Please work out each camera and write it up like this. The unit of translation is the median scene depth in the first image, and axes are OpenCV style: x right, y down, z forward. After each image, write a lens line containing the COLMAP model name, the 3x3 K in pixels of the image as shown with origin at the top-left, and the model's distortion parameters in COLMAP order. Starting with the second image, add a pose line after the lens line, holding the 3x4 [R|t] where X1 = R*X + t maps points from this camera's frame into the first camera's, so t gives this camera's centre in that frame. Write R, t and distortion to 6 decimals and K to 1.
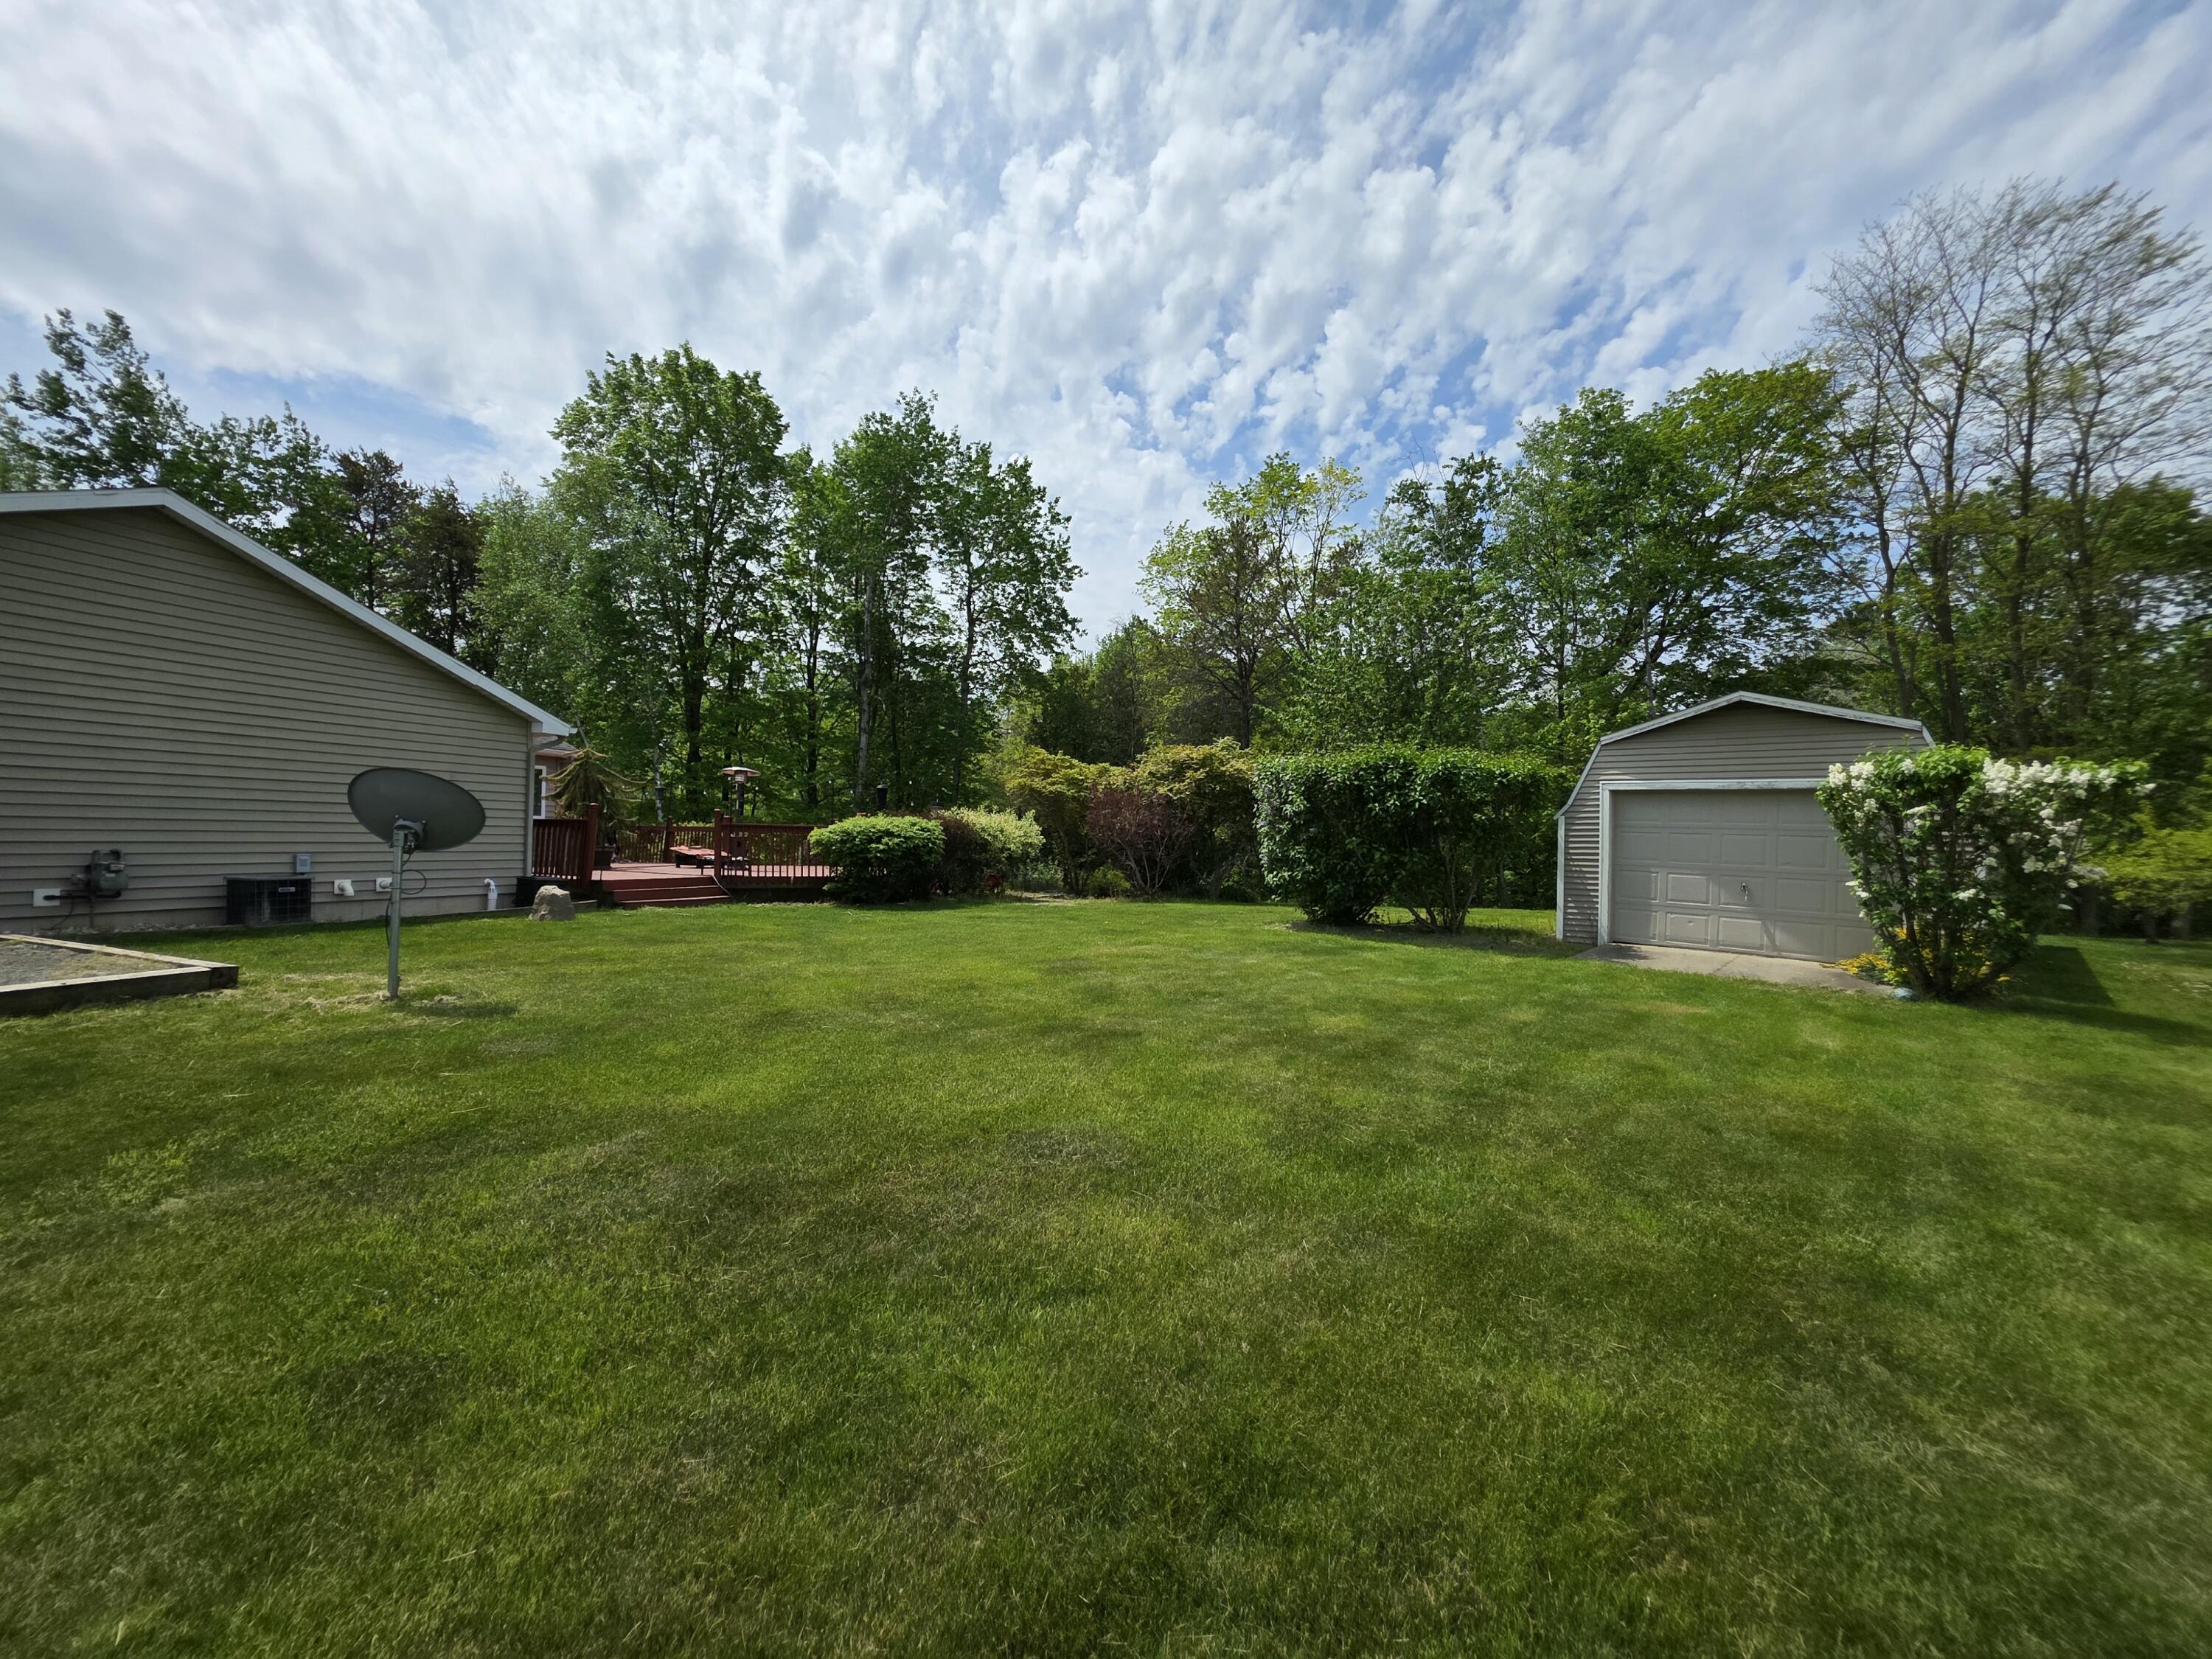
lens RADIAL K [[882.7, 0, 1141.3], [0, 882.7, 834.9], [0, 0, 1]] dist [0.018713, 0.000028]
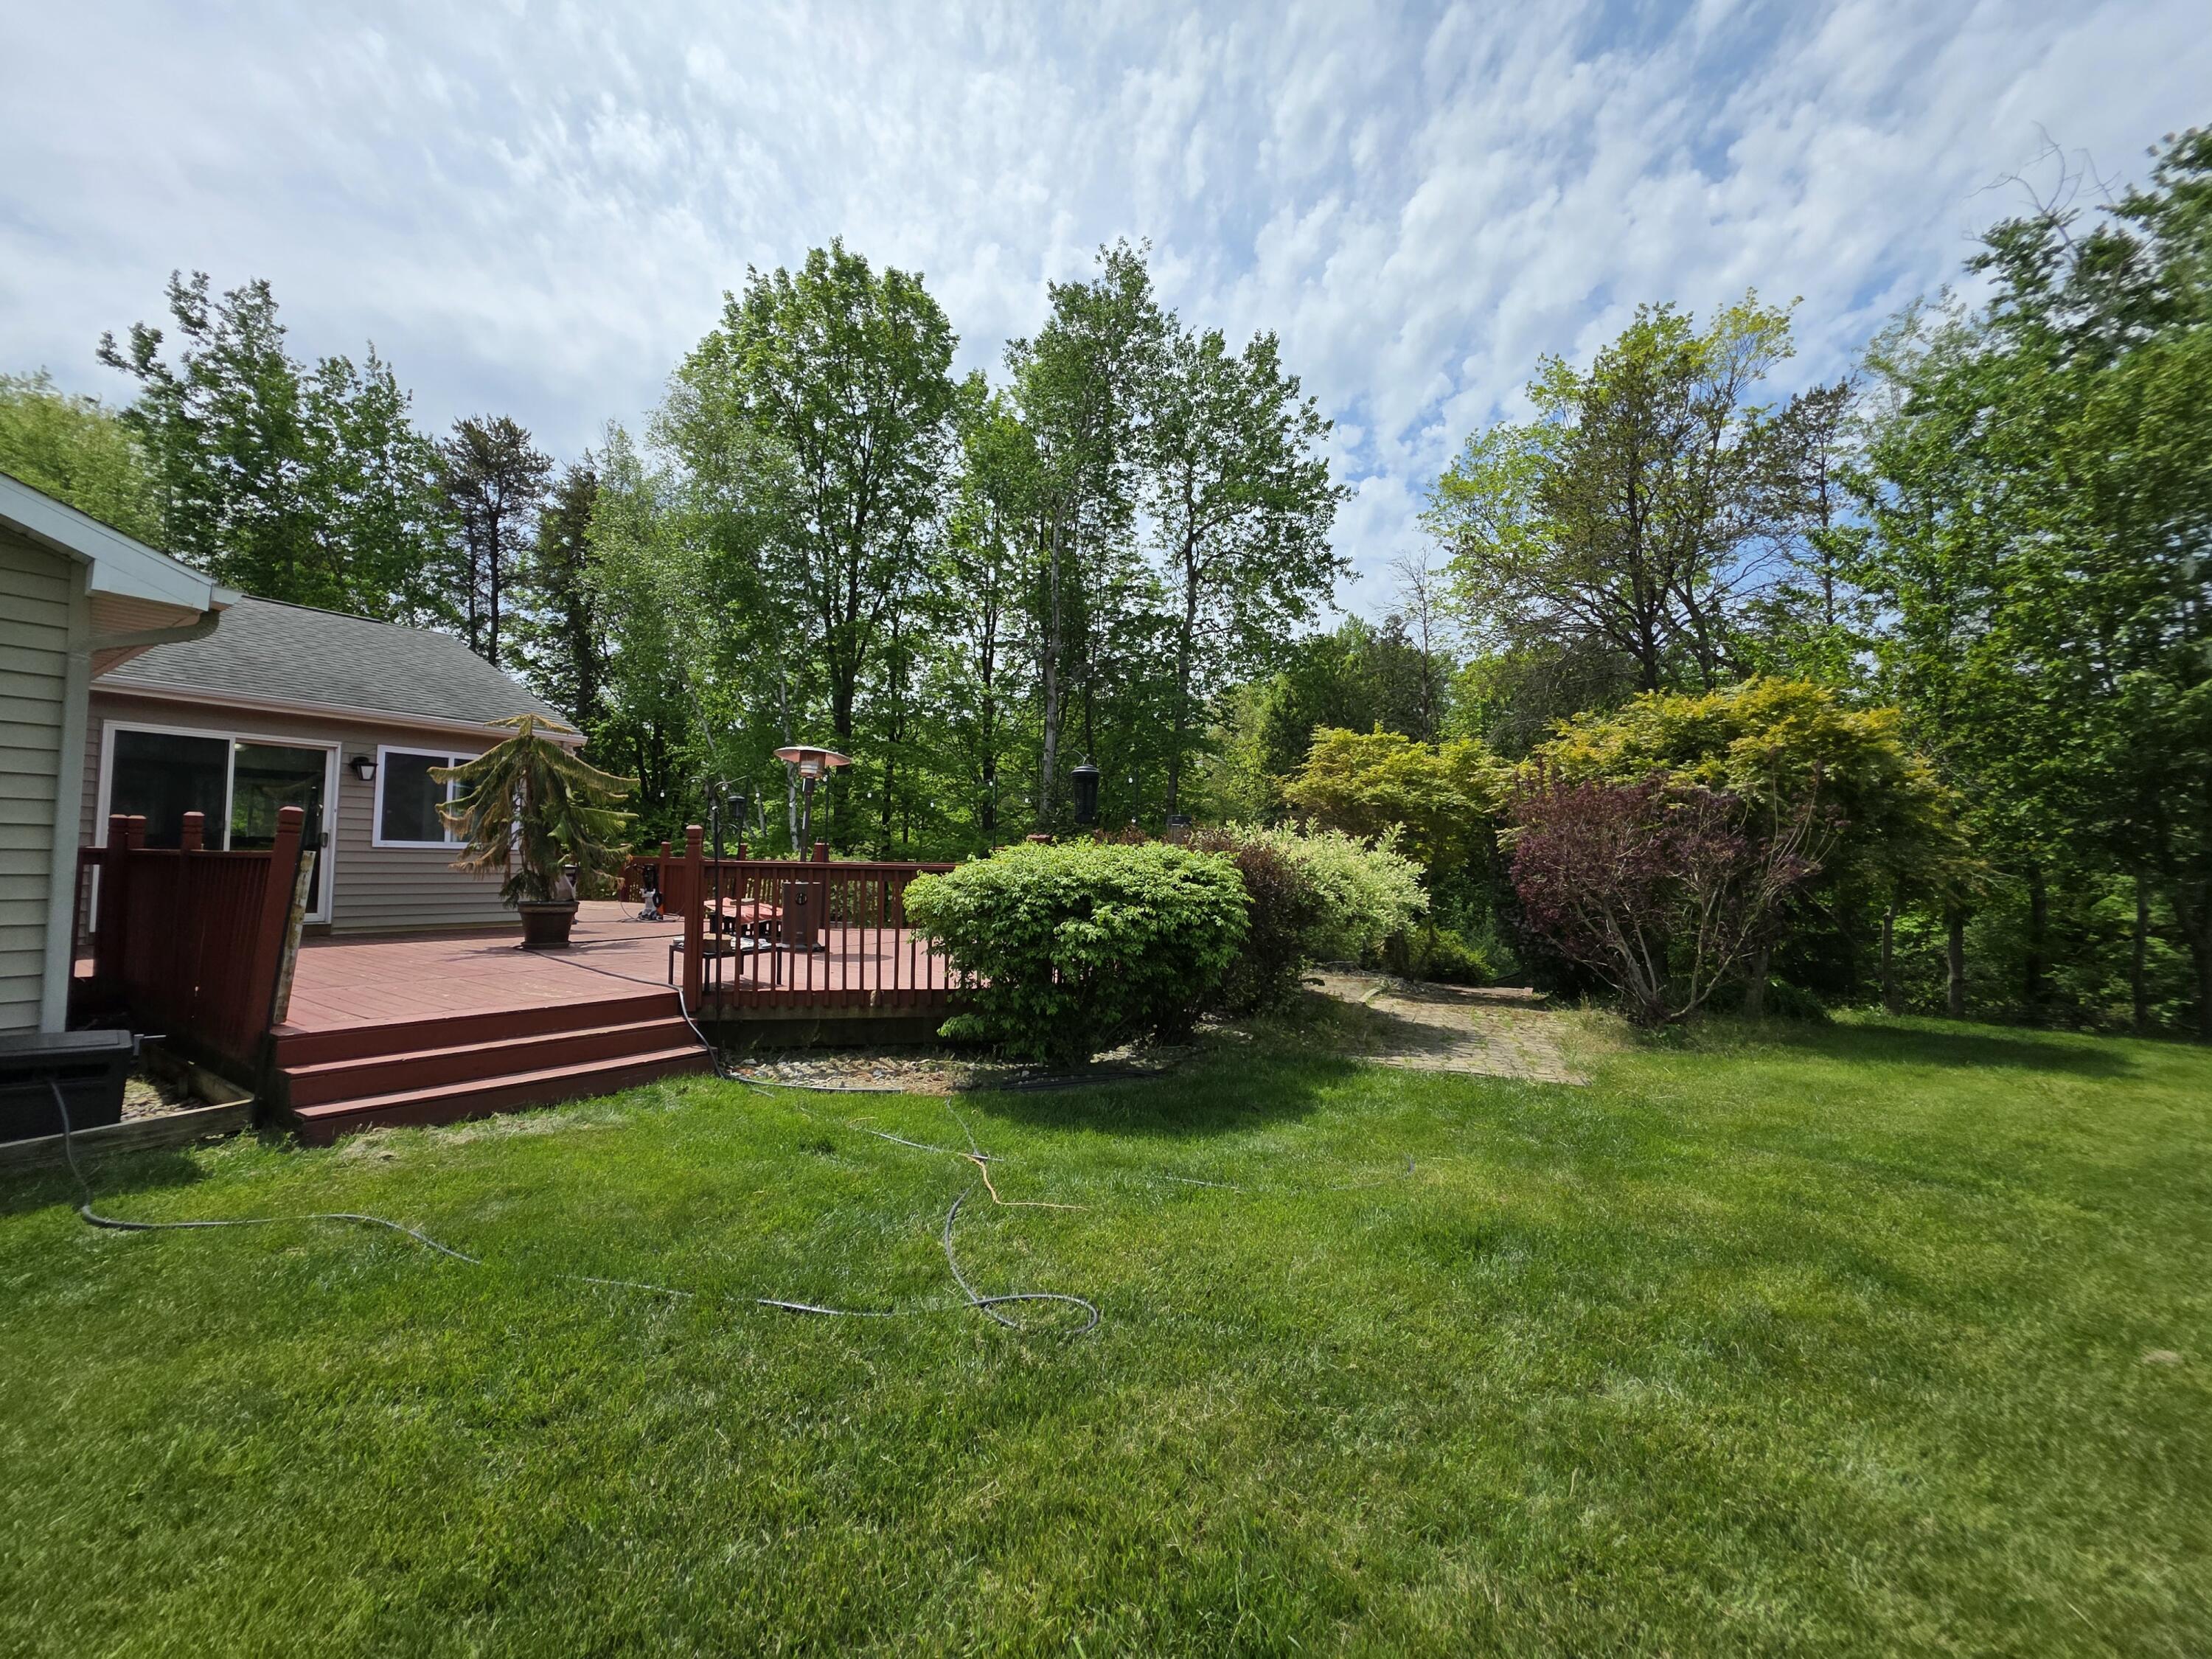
lens RADIAL K [[882.8, 0, 1106.3], [0, 882.8, 827.2], [0, 0, 1]] dist [0.003205, 0.000661]
pose [[0.970617, -0.011916, -0.240334, -0.099960], [0.001031, 0.998970, -0.045366, -0.005347], [0.240627, 0.043786, 0.969630, 0.325478]]
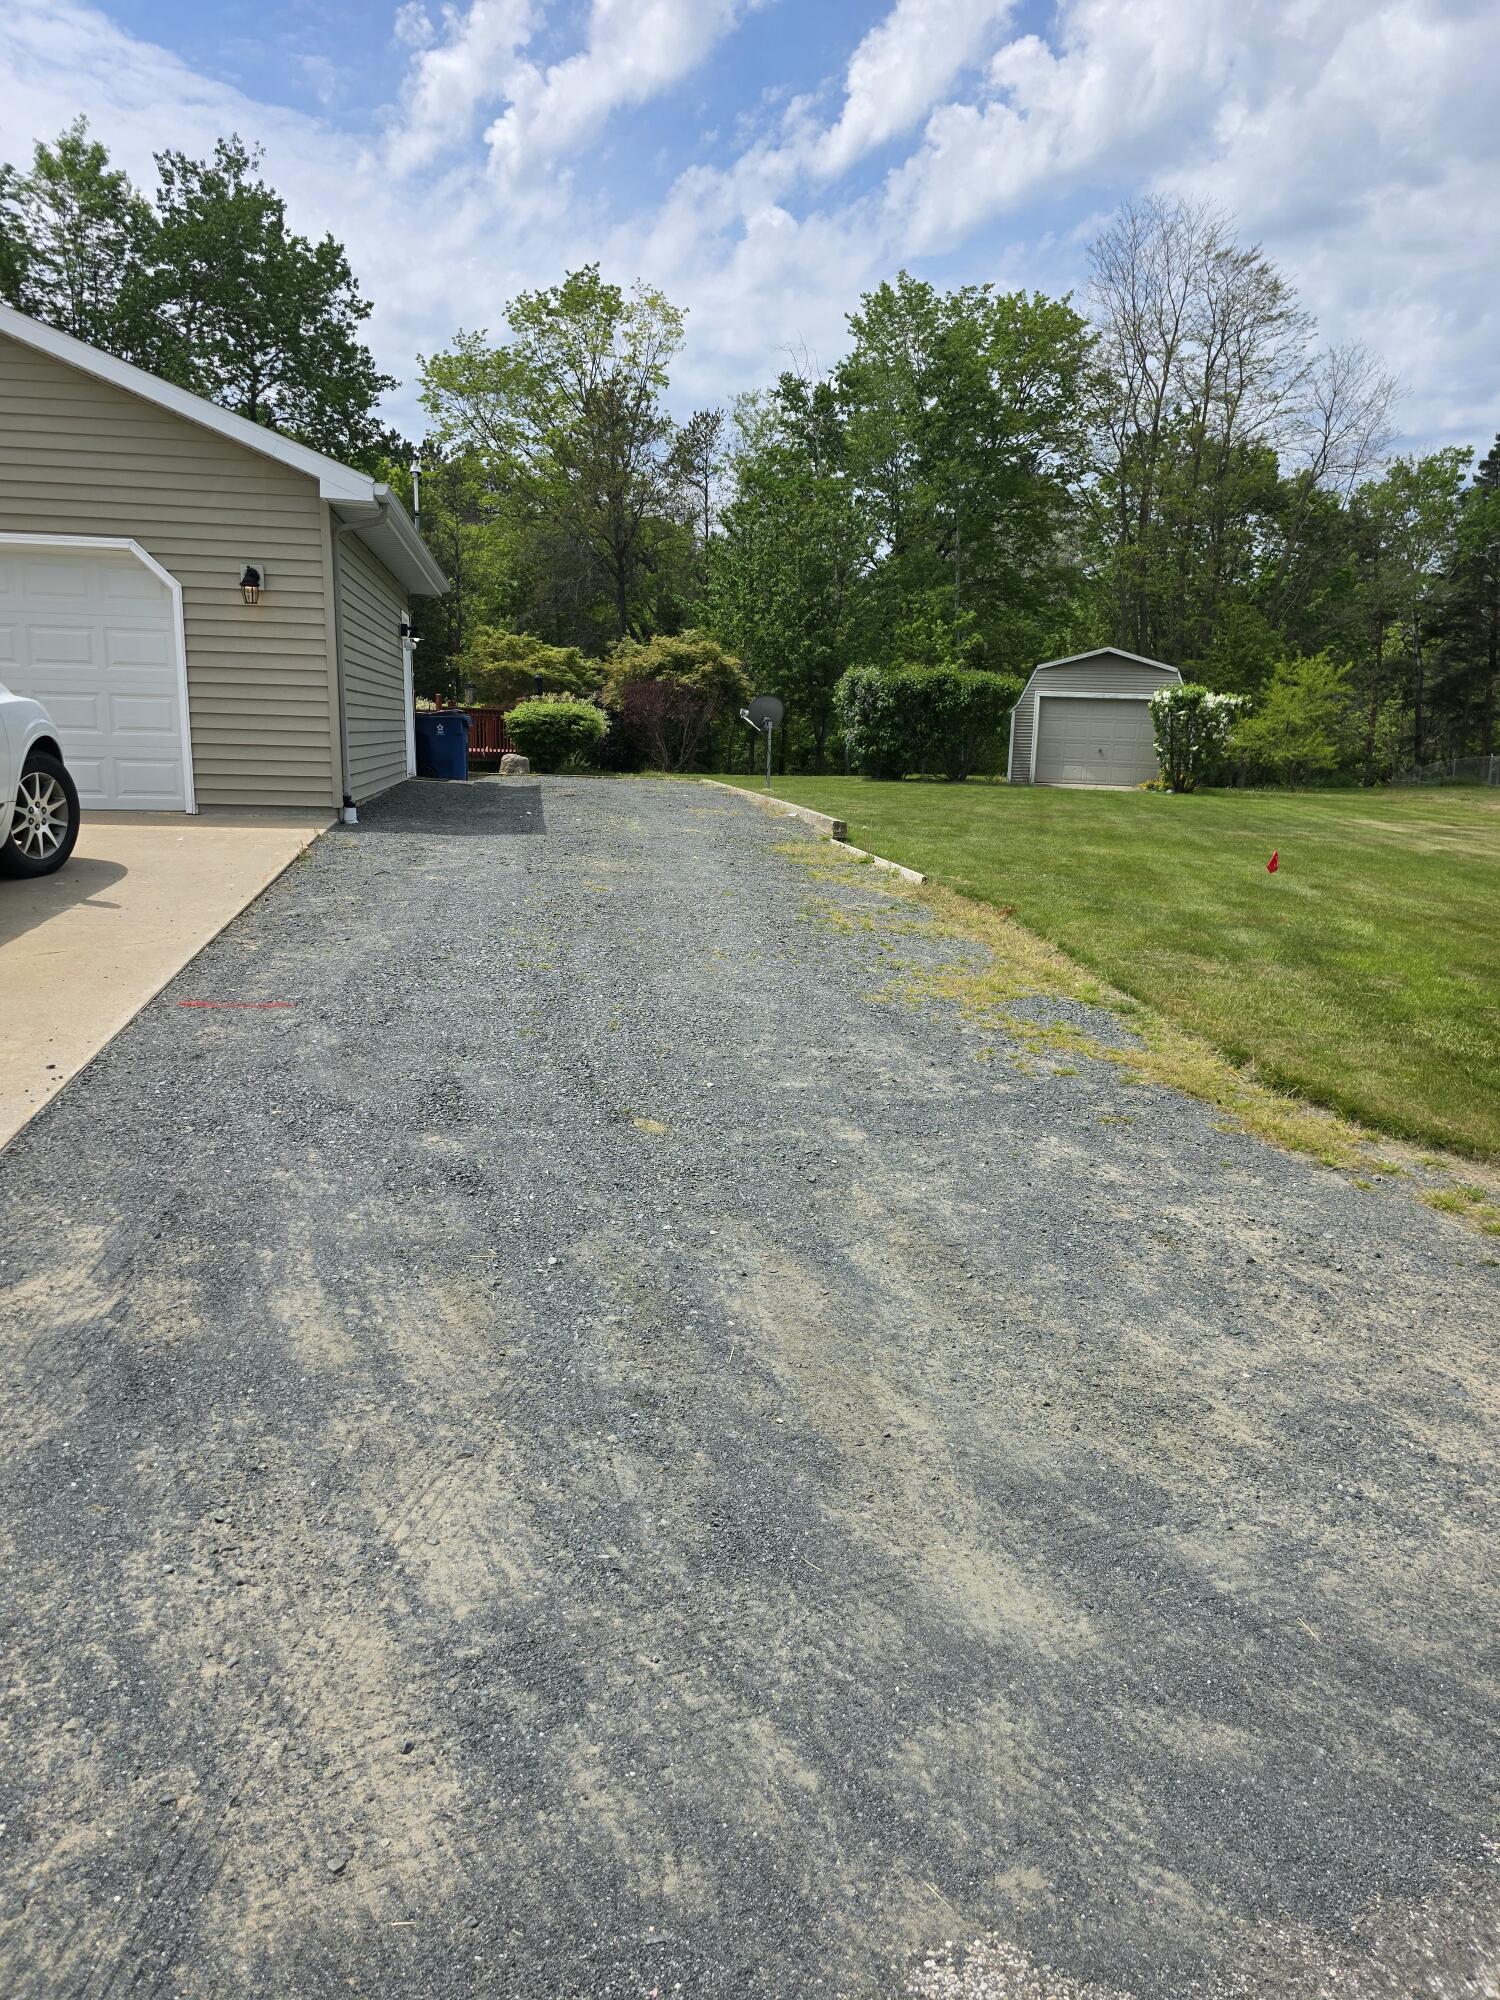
lens RADIAL K [[1338.4, 0, 742.4], [0, 1338.4, 1005.4], [0, 0, 1]] dist [0.078633, -0.080769]
pose [[0.873309, -0.090378, 0.478710, -0.540274], [-0.012936, 0.977992, 0.208240, -0.000026], [-0.486995, -0.188050, 0.852921, -0.456136]]
